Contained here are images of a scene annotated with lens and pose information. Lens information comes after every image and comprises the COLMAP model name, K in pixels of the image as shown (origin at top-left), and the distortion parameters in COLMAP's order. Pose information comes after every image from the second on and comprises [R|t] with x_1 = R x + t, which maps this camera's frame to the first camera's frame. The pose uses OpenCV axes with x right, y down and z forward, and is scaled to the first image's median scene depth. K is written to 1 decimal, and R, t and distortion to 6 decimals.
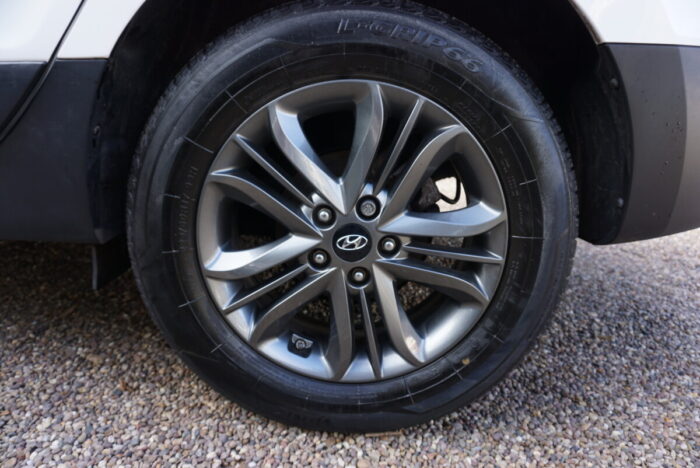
lens RADIAL K [[470.8, 0, 348.0], [0, 470.8, 245.7], [0, 0, 1]] dist [-0.038426, 0.020974]
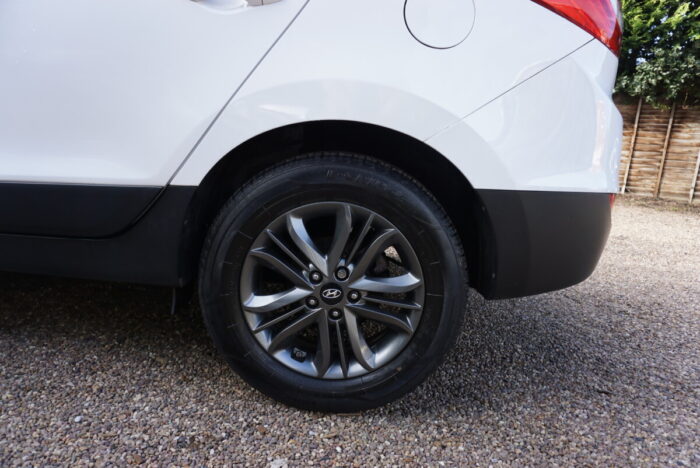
lens RADIAL K [[470.8, 0, 346.8], [0, 470.8, 250.3], [0, 0, 1]] dist [-0.038426, 0.020974]
pose [[0.999013, 0.038249, -0.022577, 0.091187], [-0.039333, 0.997989, -0.049706, -0.077056], [0.020631, 0.050545, 0.998509, -0.661588]]
